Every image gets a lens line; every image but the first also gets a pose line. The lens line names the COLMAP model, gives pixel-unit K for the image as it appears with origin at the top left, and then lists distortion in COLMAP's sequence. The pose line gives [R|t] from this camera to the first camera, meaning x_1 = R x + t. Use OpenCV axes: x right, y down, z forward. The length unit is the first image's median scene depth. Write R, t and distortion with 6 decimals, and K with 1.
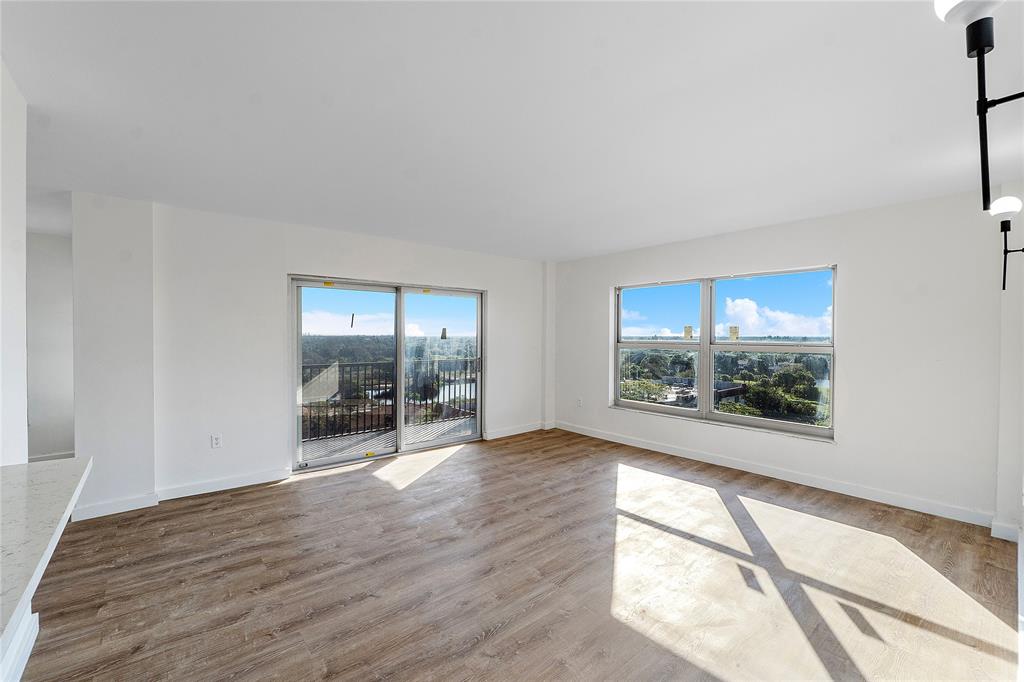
lens RADIAL K [[434.4, 0, 503.0], [0, 434.4, 336.8], [0, 0, 1]] dist [-0.013138, 0.001505]
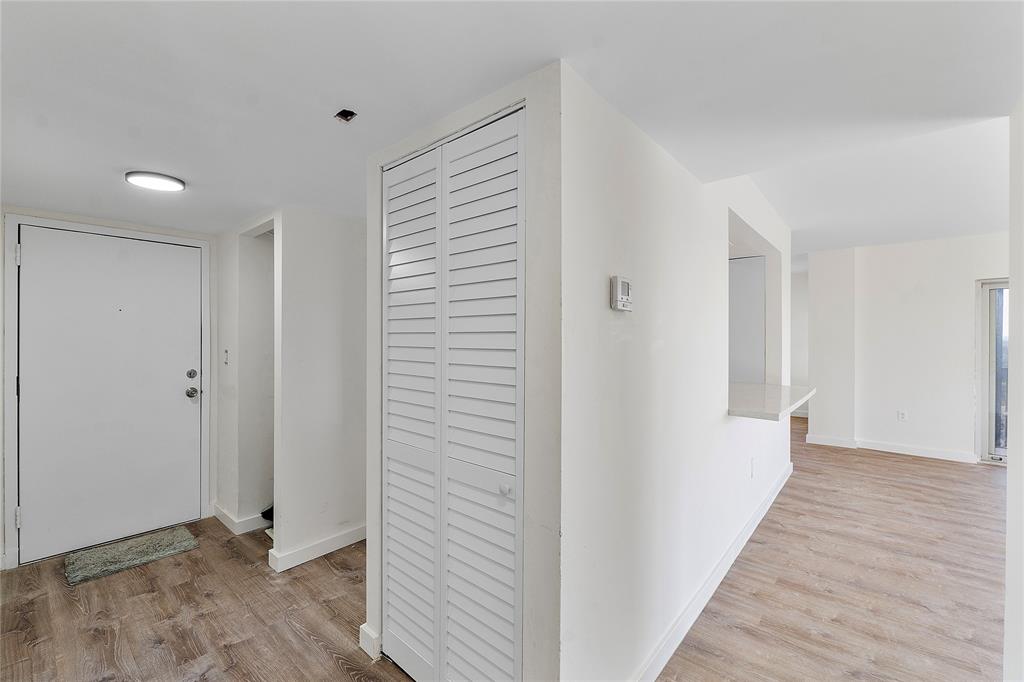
lens RADIAL K [[434.4, 0, 502.3], [0, 434.4, 340.5], [0, 0, 1]] dist [-0.013138, 0.001505]
pose [[0.169532, 0.004284, -0.985515, 0.385316], [-0.007714, 0.999966, 0.003020, 0.016308], [0.985494, 0.007091, 0.169560, -0.391400]]
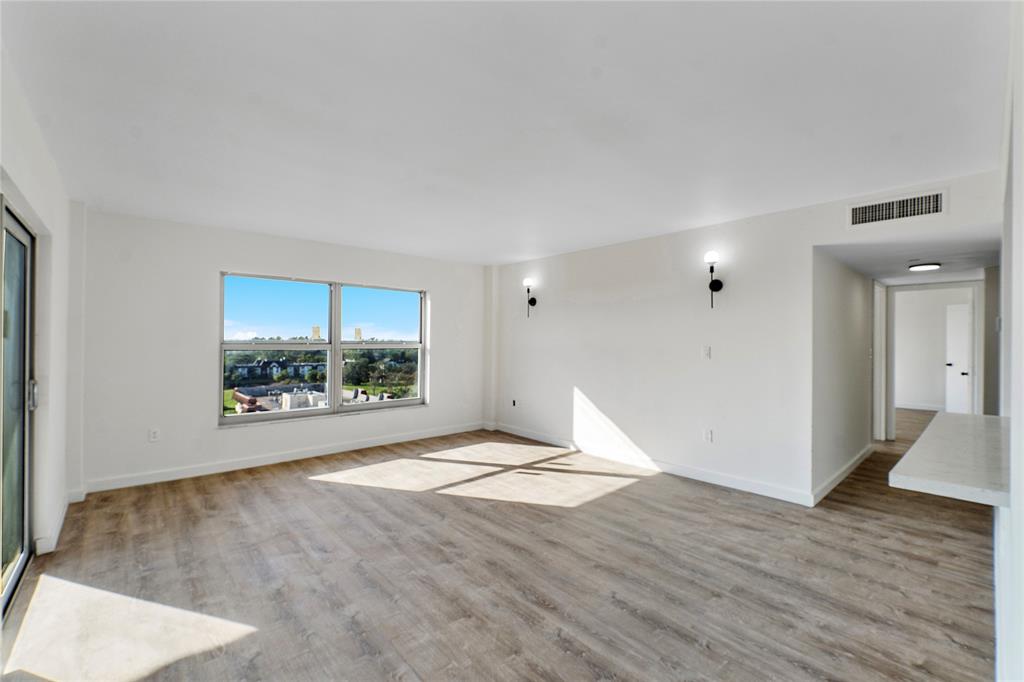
lens RADIAL K [[434.4, 0, 502.4], [0, 434.4, 340.9], [0, 0, 1]] dist [-0.013138, 0.001505]
pose [[-0.034068, -0.004481, 0.999409, -0.700525], [-0.000394, 0.999990, 0.004470, 0.007375], [-0.999419, -0.000242, -0.034069, 0.707111]]
